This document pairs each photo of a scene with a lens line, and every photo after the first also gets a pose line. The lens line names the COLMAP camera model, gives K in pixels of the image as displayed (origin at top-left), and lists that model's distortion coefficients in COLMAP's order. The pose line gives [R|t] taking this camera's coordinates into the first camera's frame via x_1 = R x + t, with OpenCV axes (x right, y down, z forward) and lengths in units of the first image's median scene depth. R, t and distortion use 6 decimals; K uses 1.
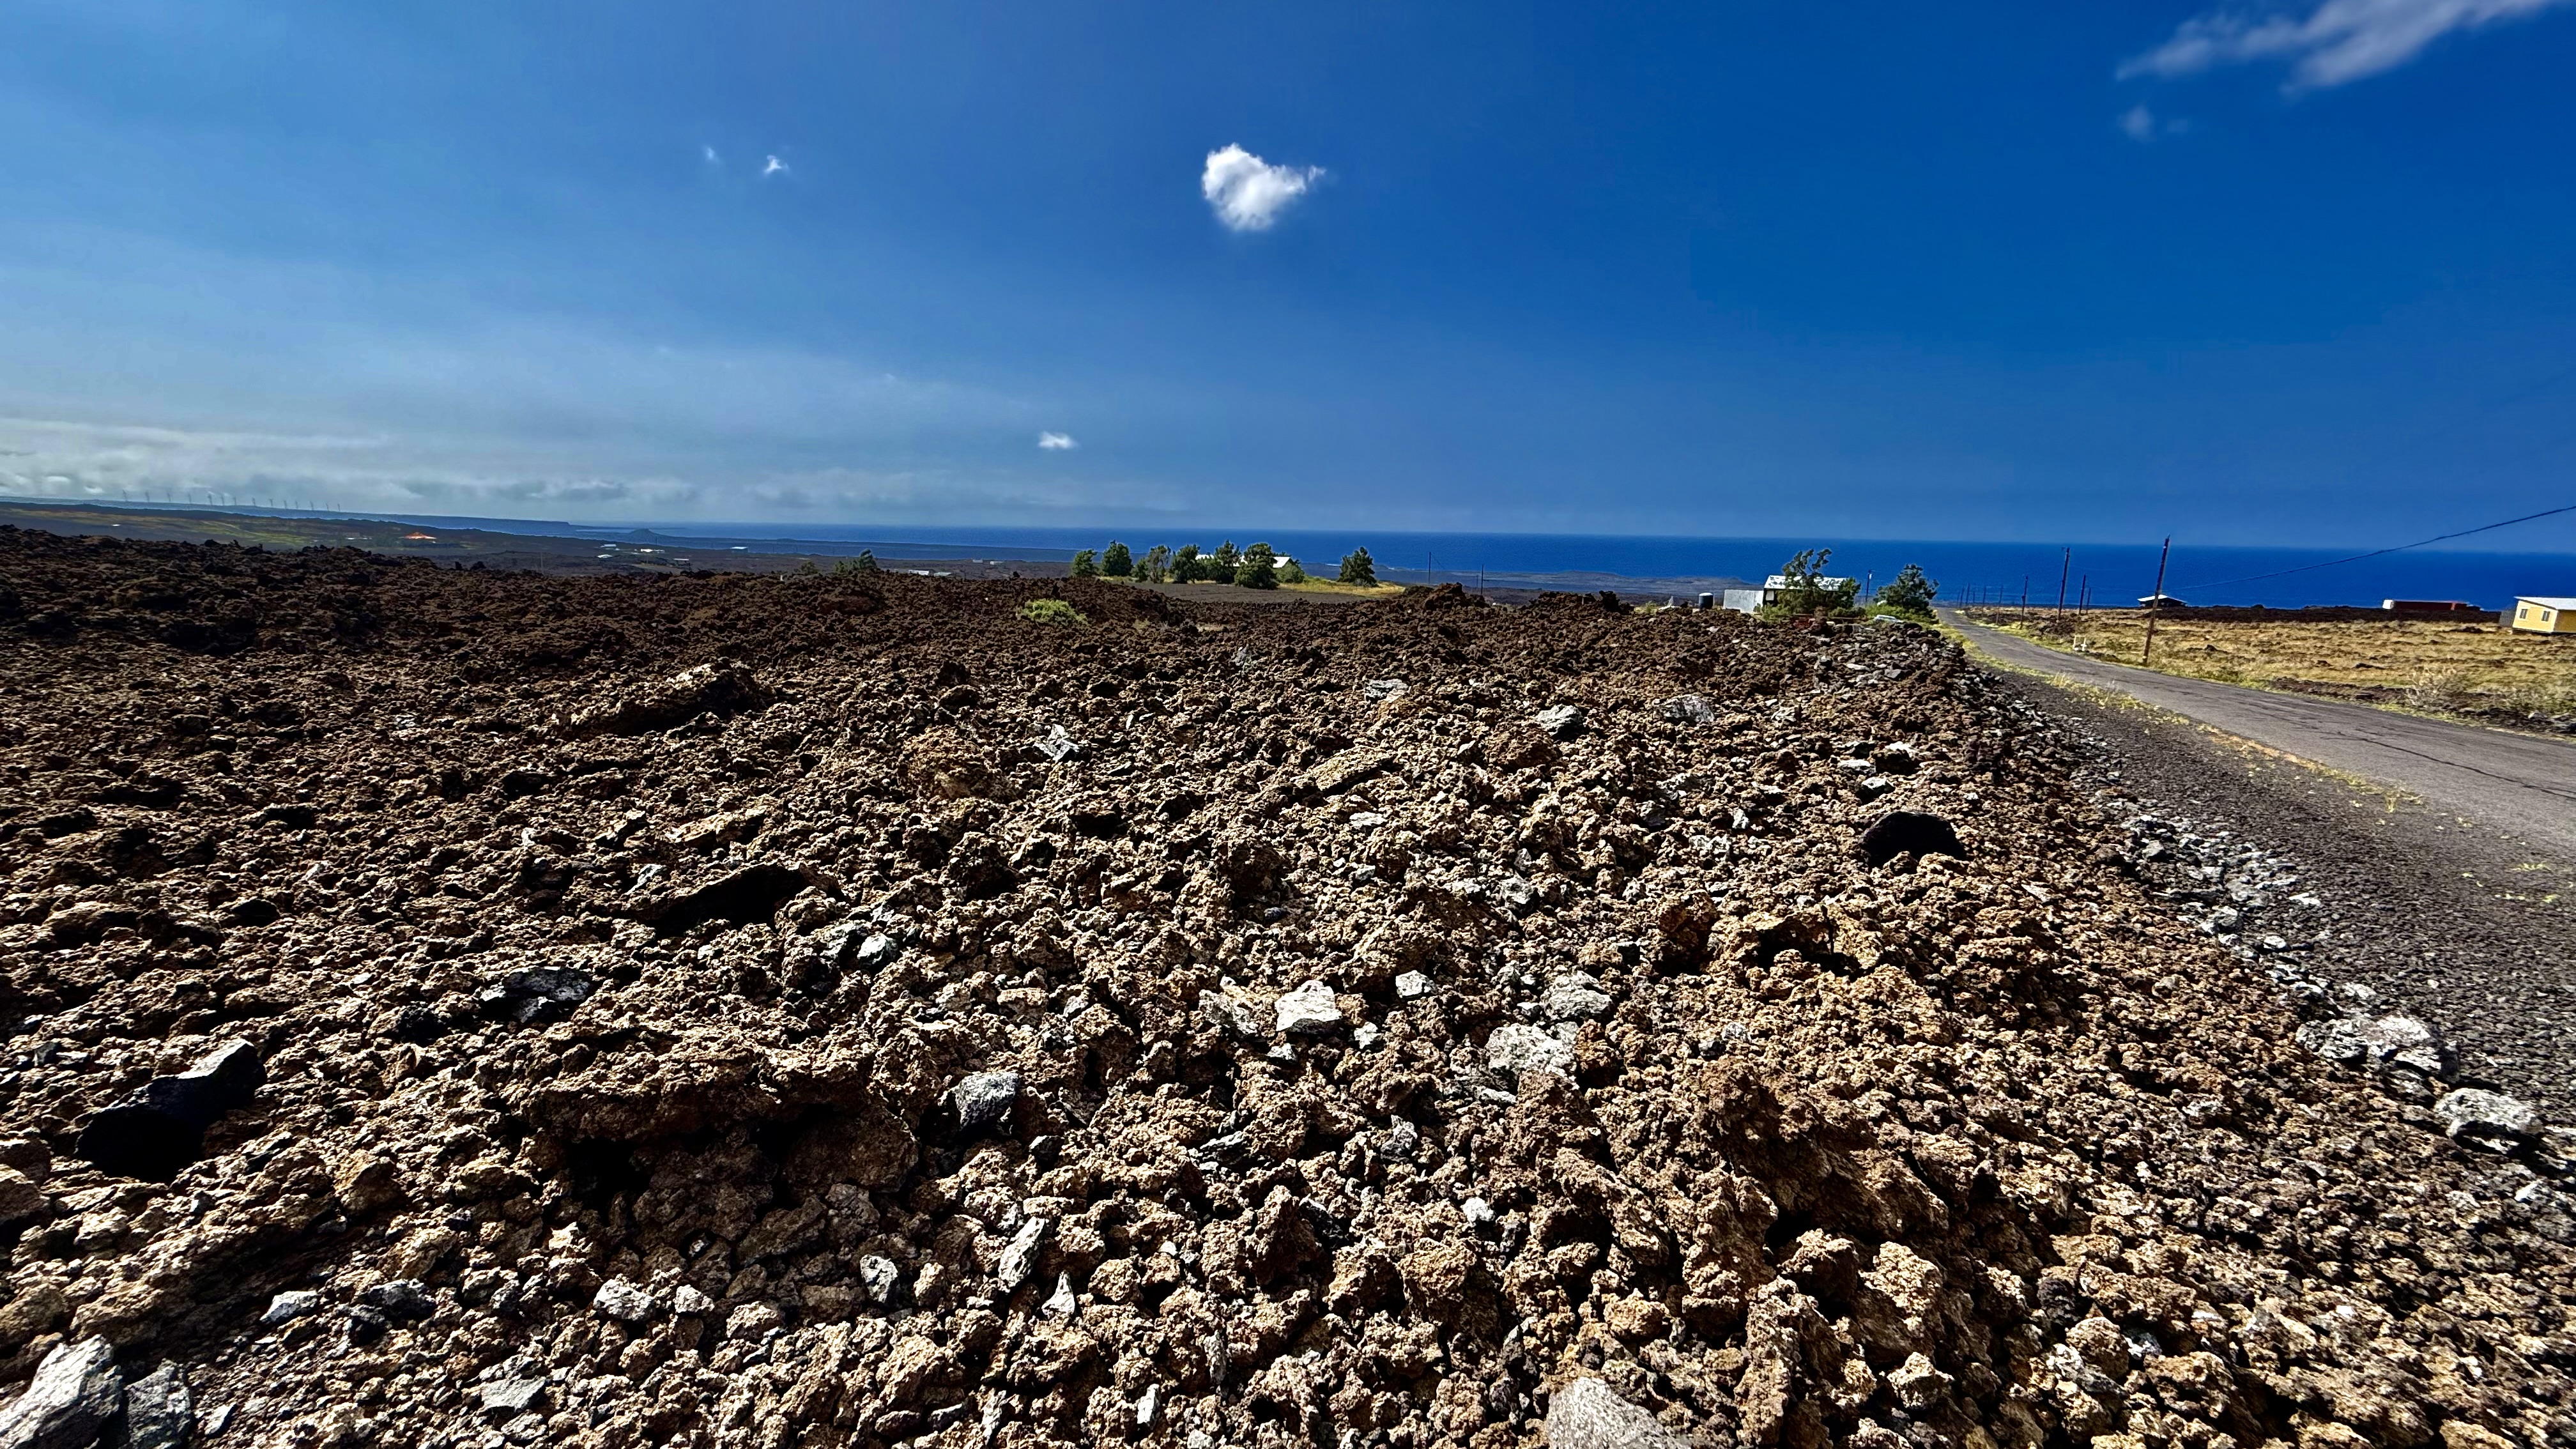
lens RADIAL K [[1026.0, 0, 1279.7], [0, 1026.0, 720.1], [0, 0, 1]] dist [0.001403, -0.000247]
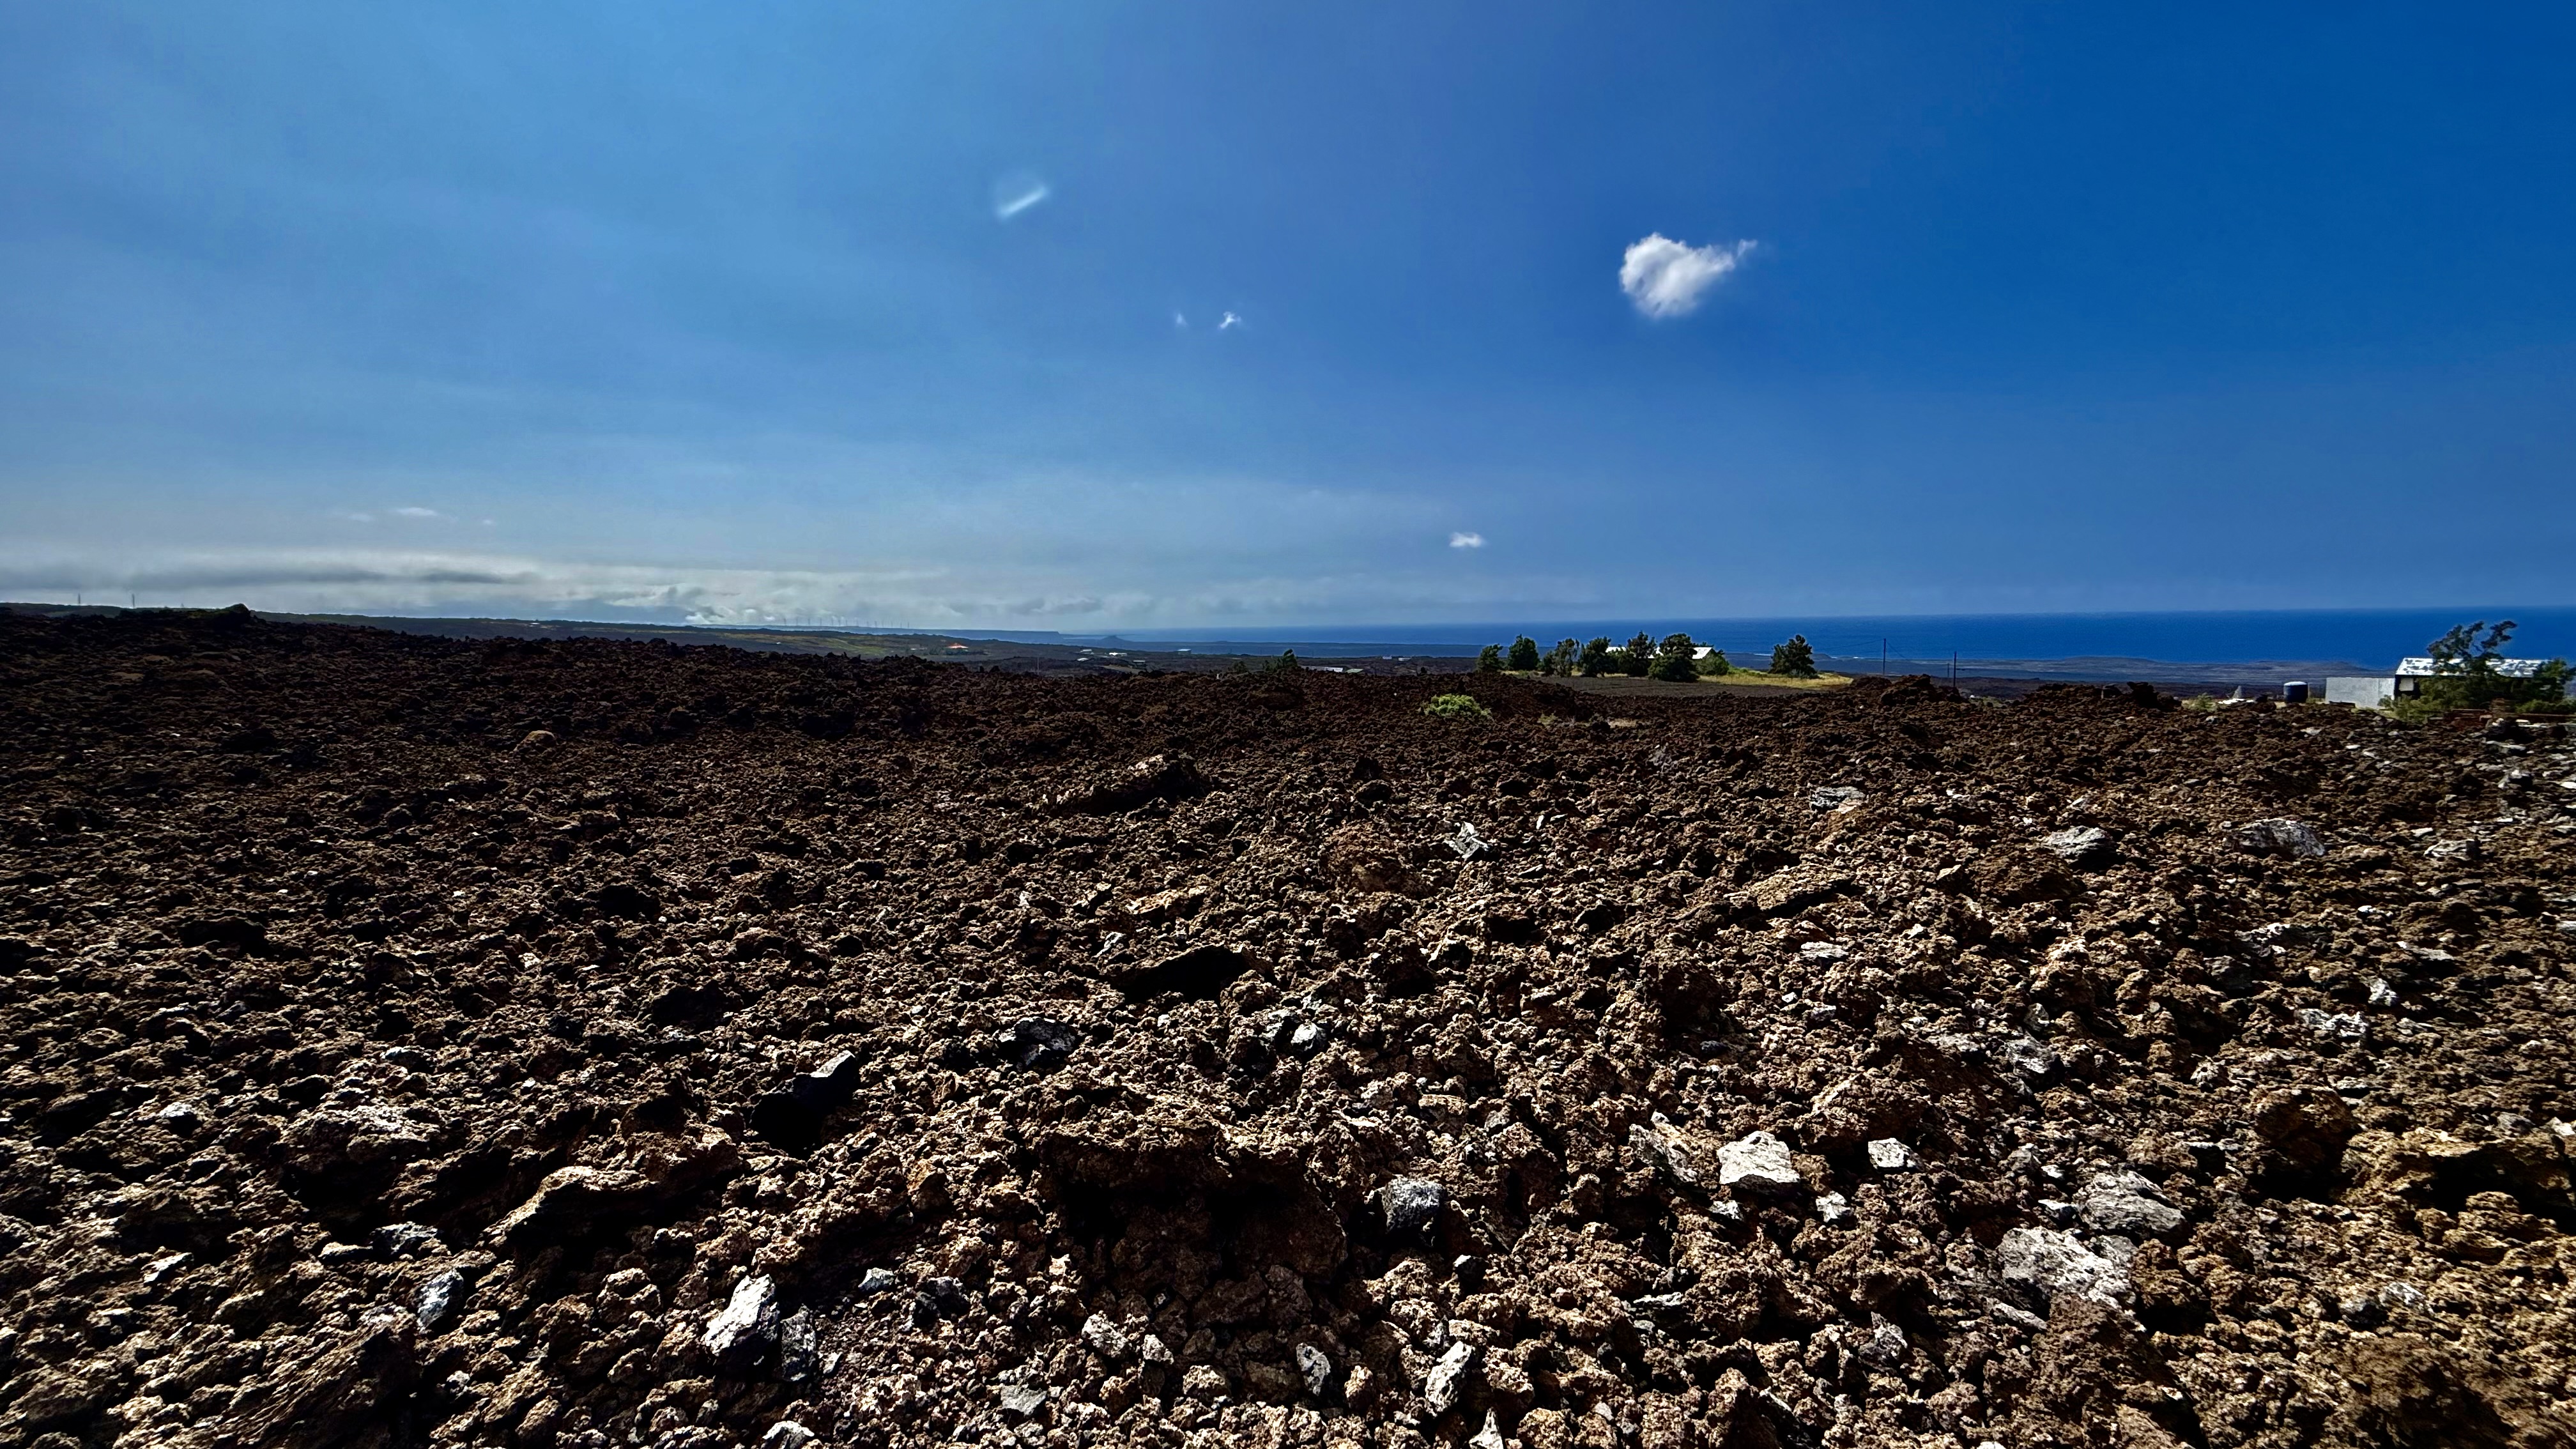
lens RADIAL K [[1028.2, 0, 1279.4], [0, 1028.2, 723.9], [0, 0, 1]] dist [0.000605, 0.000303]
pose [[0.925893, 0.006428, -0.377730, -0.014023], [-0.039438, 0.996037, -0.079720, -0.007879], [0.375721, 0.088709, 0.922477, -0.010110]]
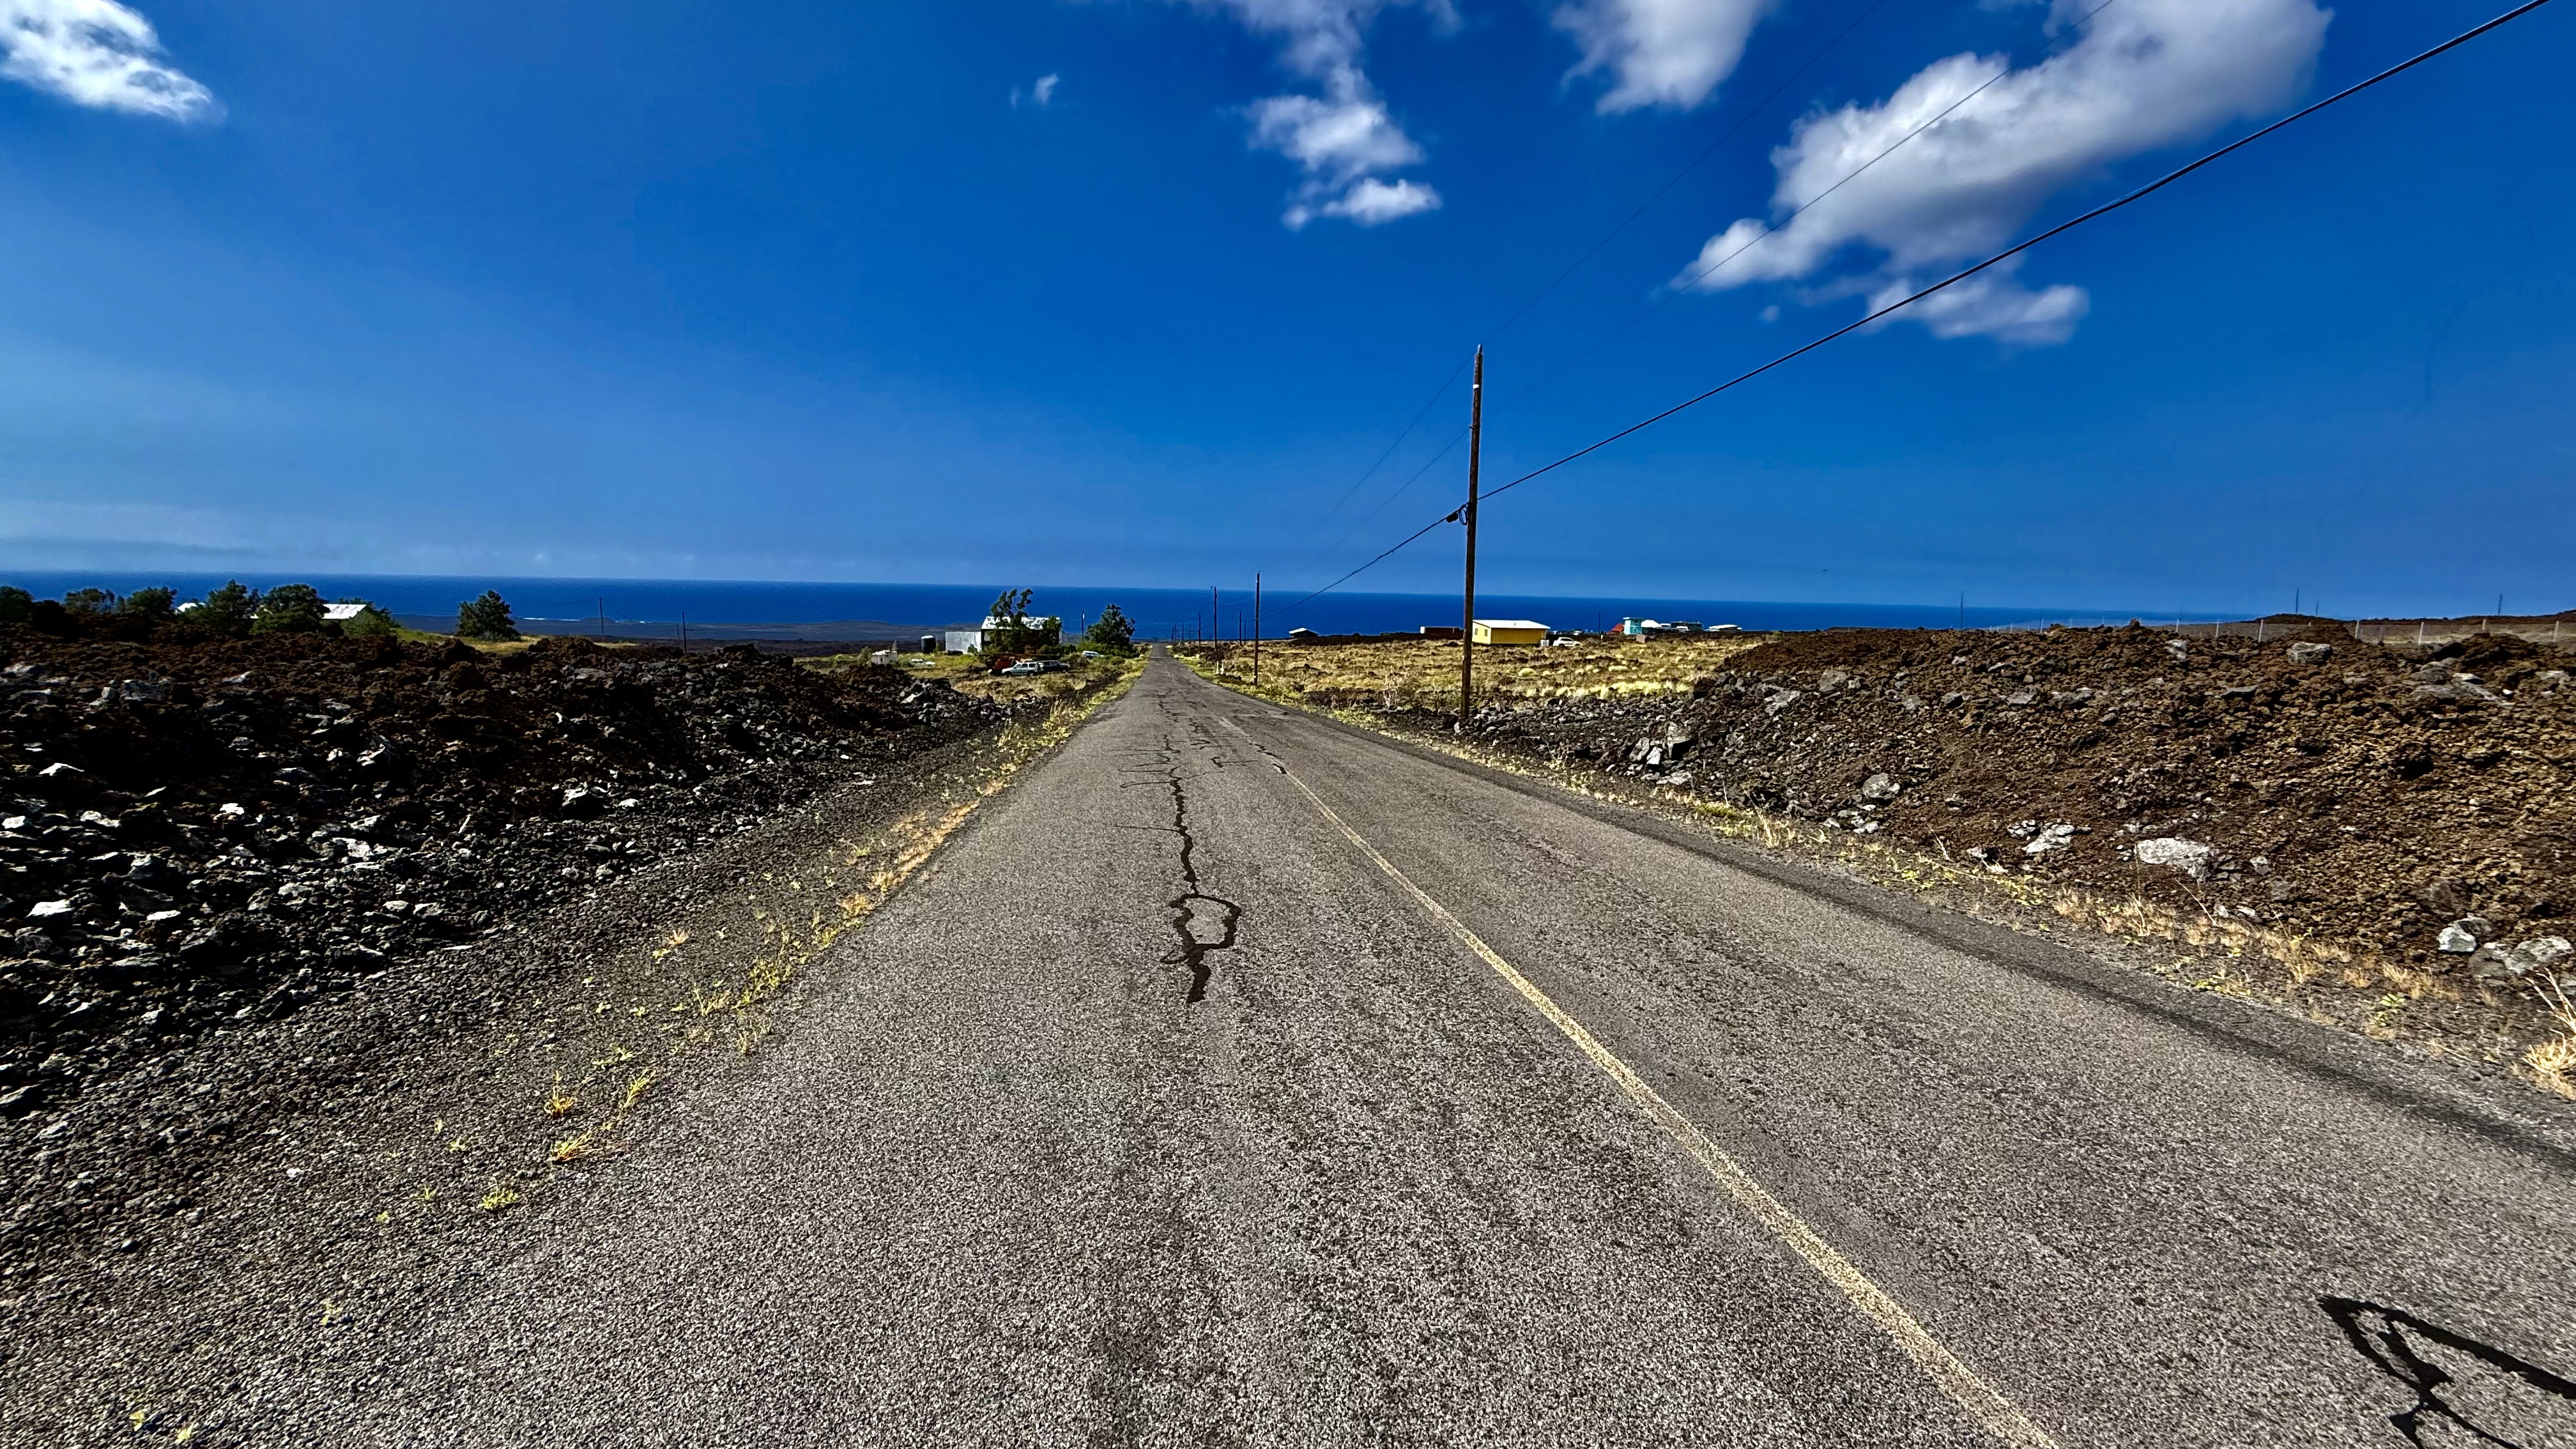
lens RADIAL K [[1023.2, 0, 1274.8], [0, 1023.2, 728.8], [0, 0, 1]] dist [-0.000559, 0.000021]
pose [[0.782598, -0.086311, 0.616516, 3.043525], [0.109444, 0.993993, 0.000230, -0.027960], [-0.612832, 0.067294, 0.787343, 1.847388]]
